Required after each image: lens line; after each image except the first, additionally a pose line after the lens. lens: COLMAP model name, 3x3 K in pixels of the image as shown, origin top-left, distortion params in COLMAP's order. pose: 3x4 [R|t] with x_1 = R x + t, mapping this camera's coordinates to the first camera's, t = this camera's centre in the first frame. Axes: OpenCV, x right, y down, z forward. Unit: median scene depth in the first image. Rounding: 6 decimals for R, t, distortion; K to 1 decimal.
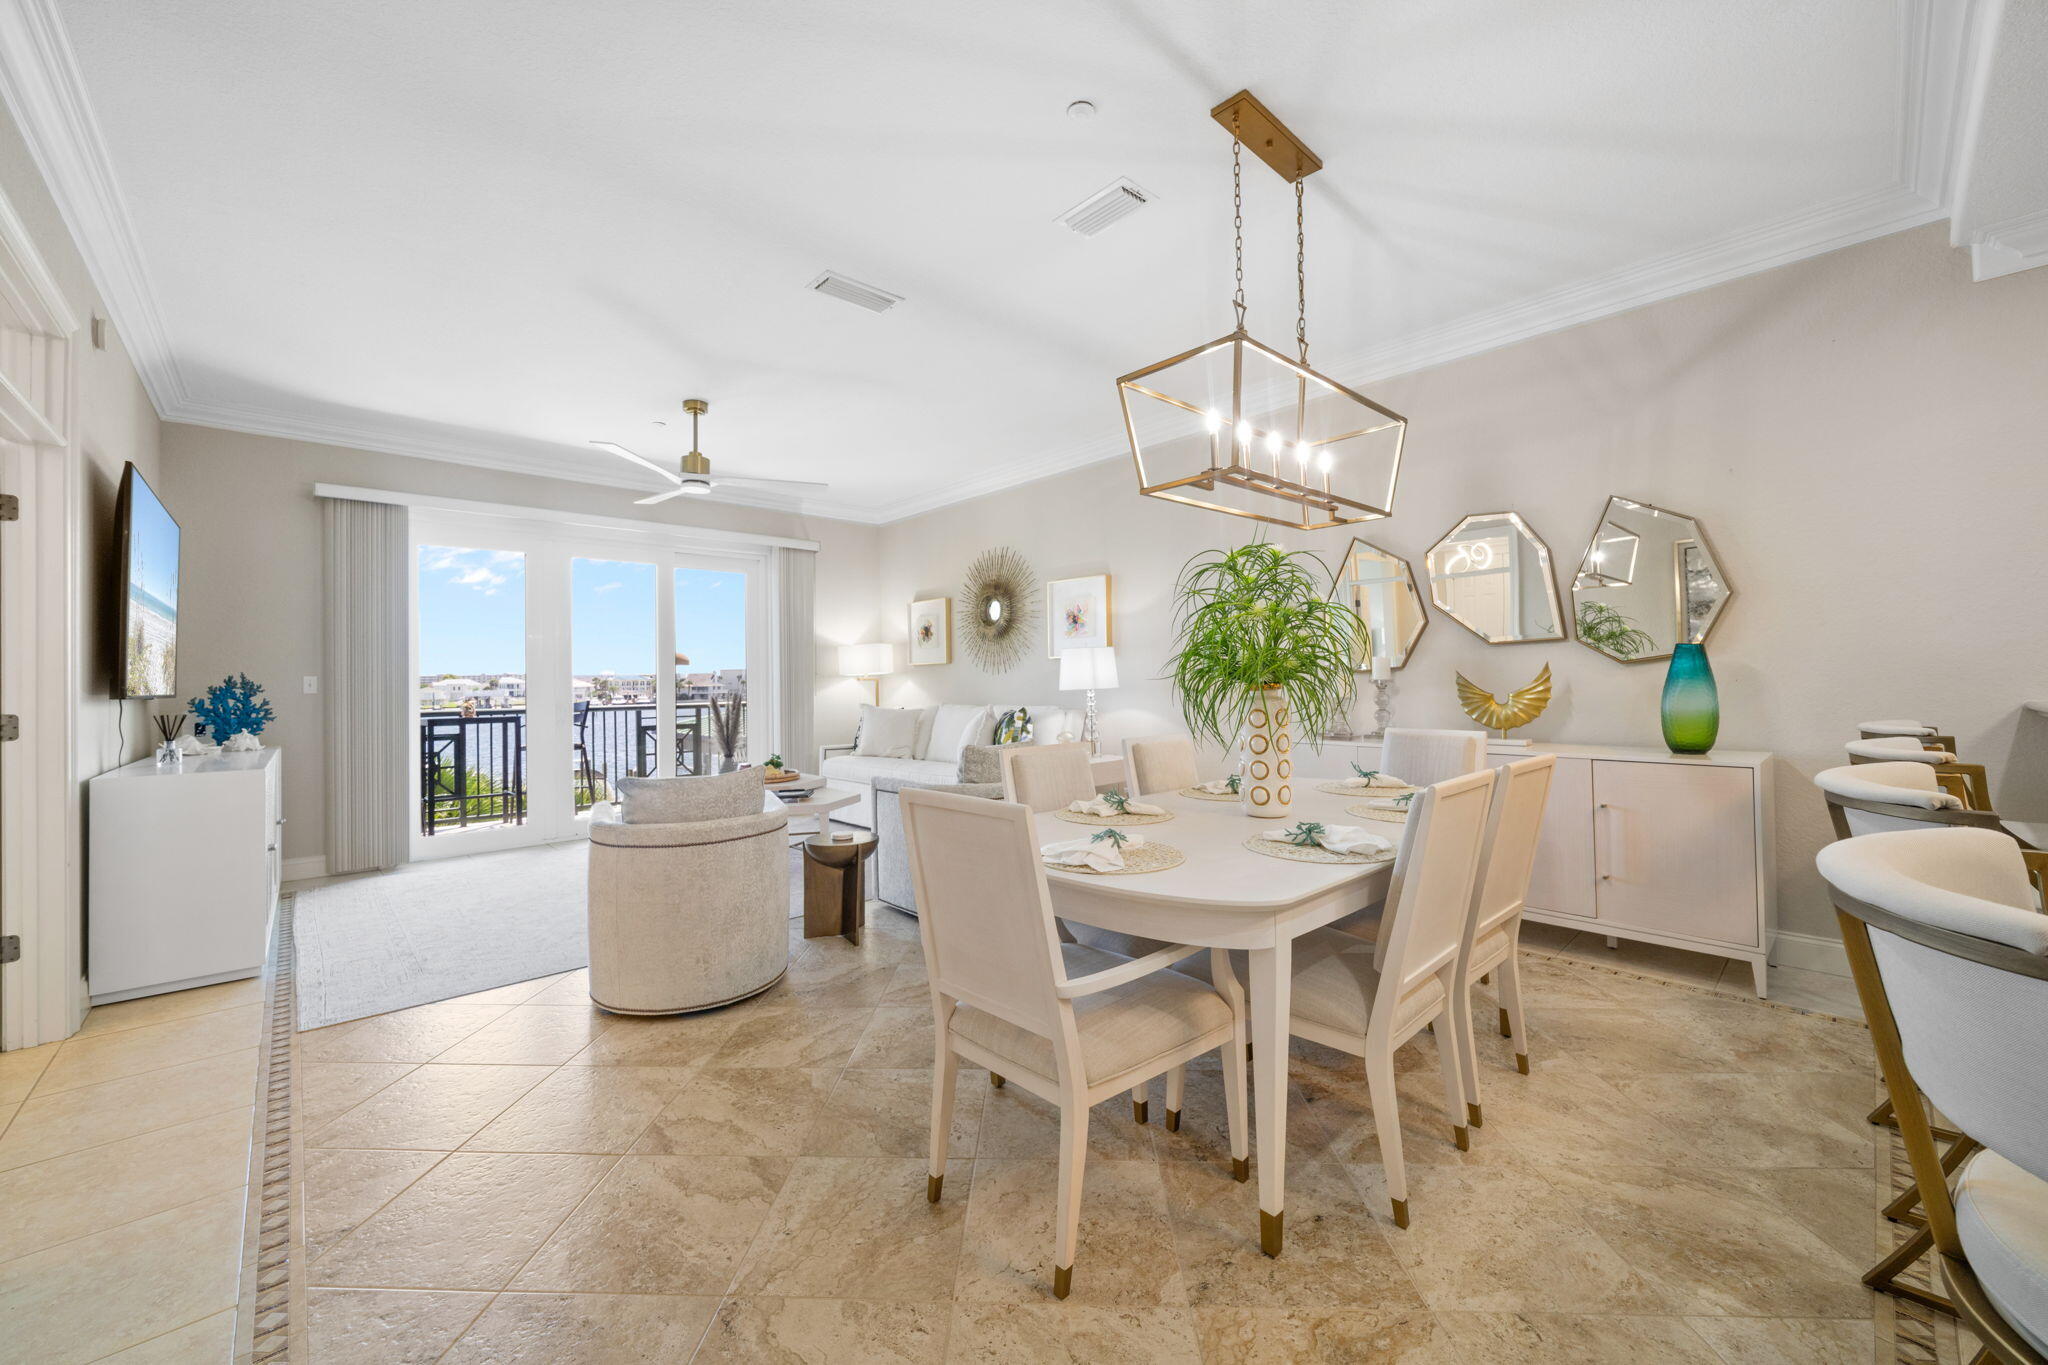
lens RADIAL K [[783.1, 0, 1016.8], [0, 783.1, 675.3], [0, 0, 1]] dist [-0.002269, -0.000106]
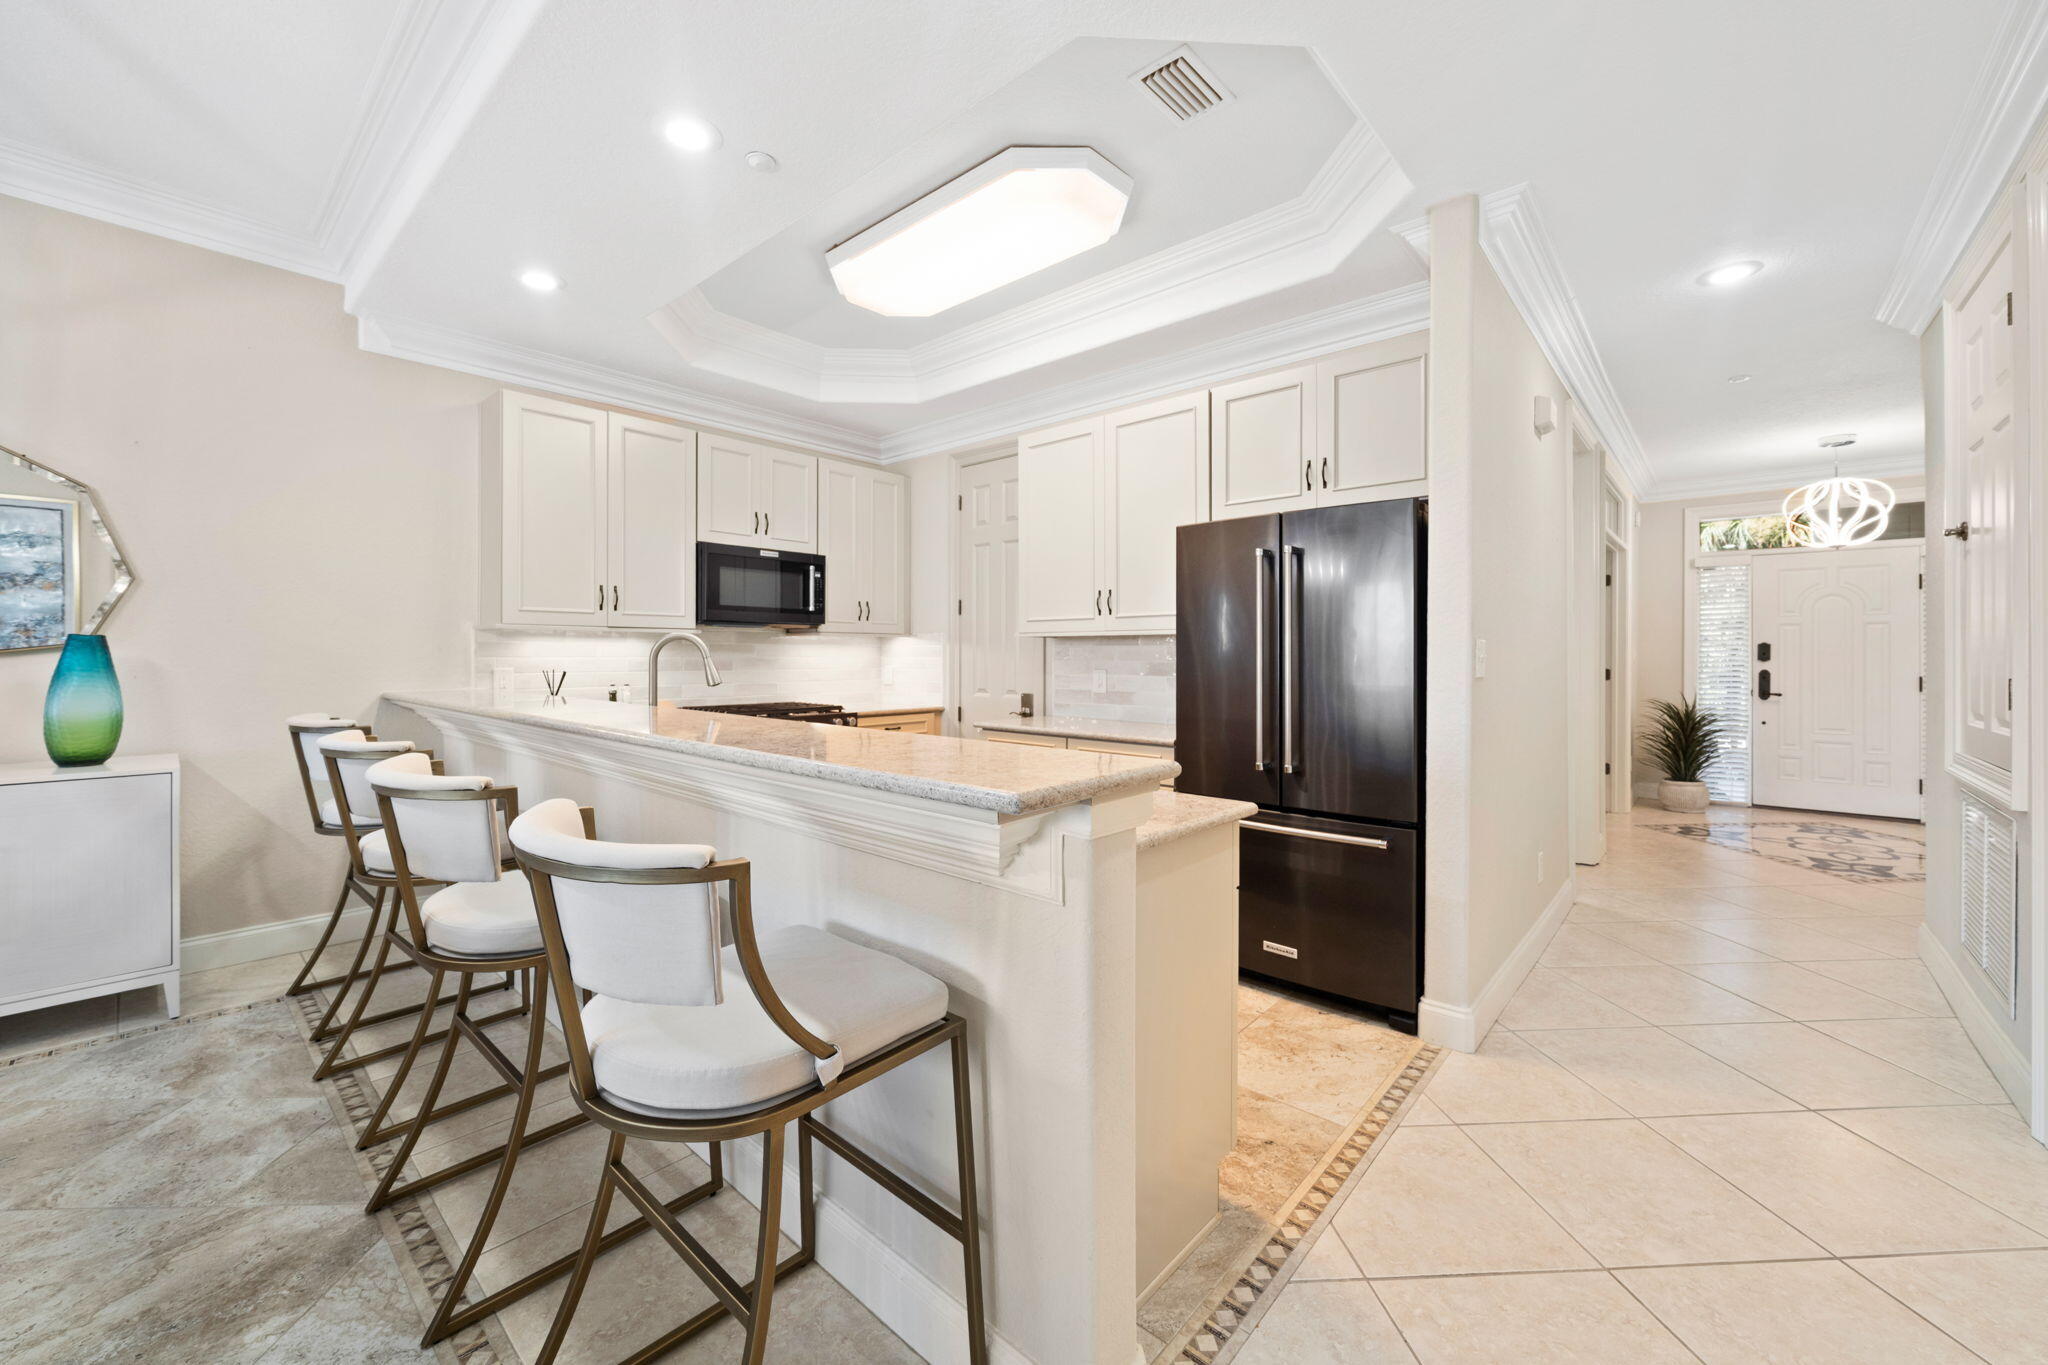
lens RADIAL K [[801.3, 0, 1006.2], [0, 801.3, 660.1], [0, 0, 1]] dist [-0.002200, -0.000151]
pose [[-0.090954, 0.010165, 0.995803, -0.057223], [-0.008546, 0.999903, -0.010987, -0.007752], [-0.995818, -0.009509, -0.090859, 0.063071]]
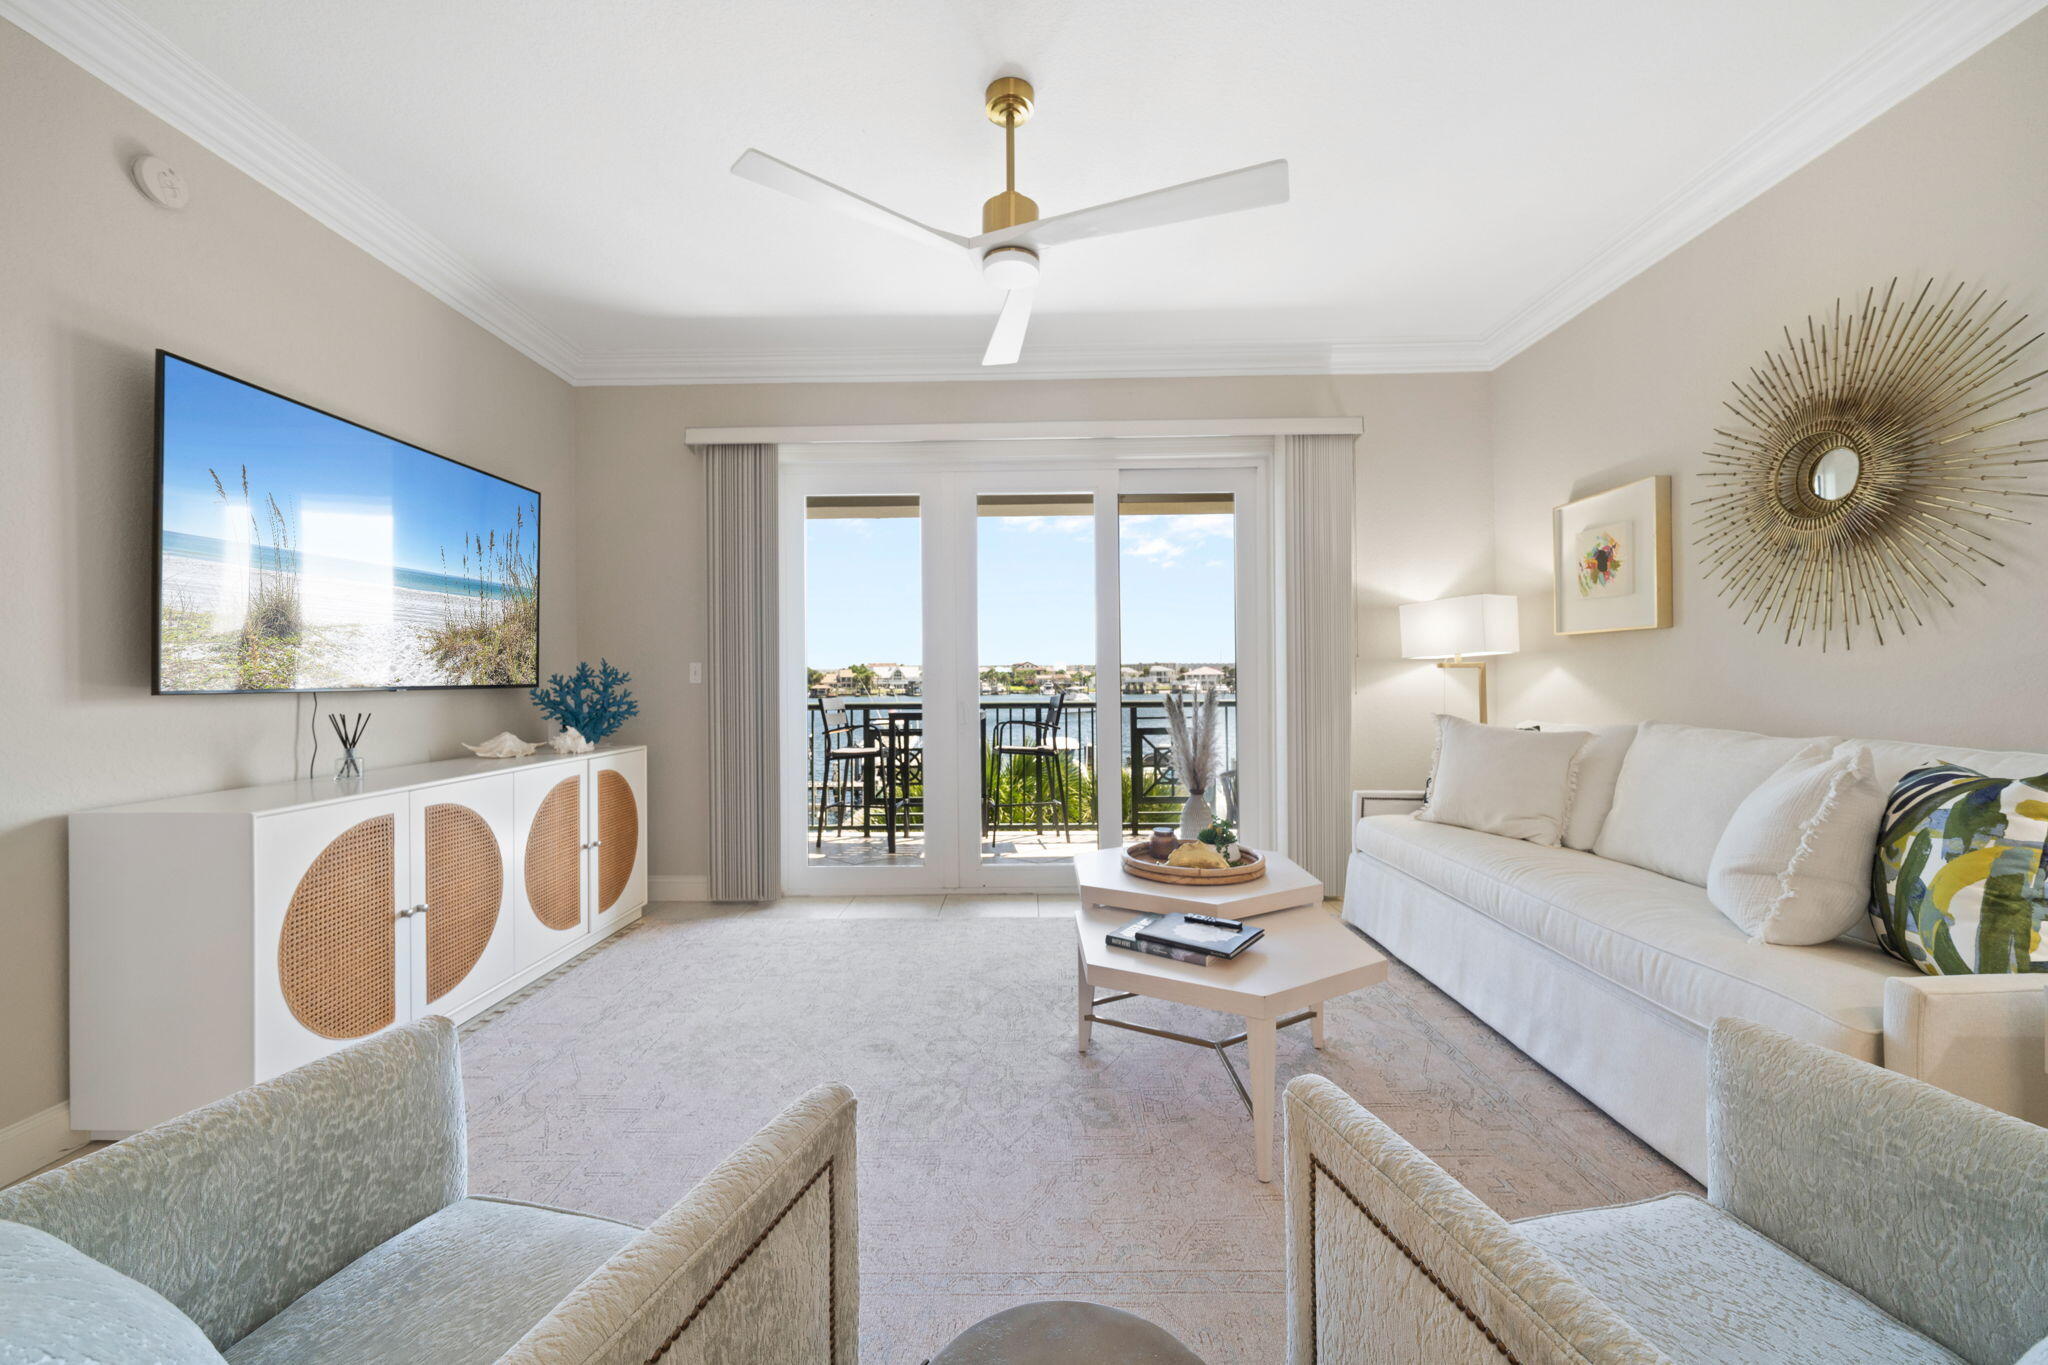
lens RADIAL K [[783.1, 0, 1016.8], [0, 783.1, 675.3], [0, 0, 1]] dist [-0.002269, -0.000106]
pose [[0.725557, 0.006017, -0.688136, -0.076500], [0.004406, 0.999901, 0.013388, 0.005406], [0.688148, -0.012746, 0.725458, 0.682906]]
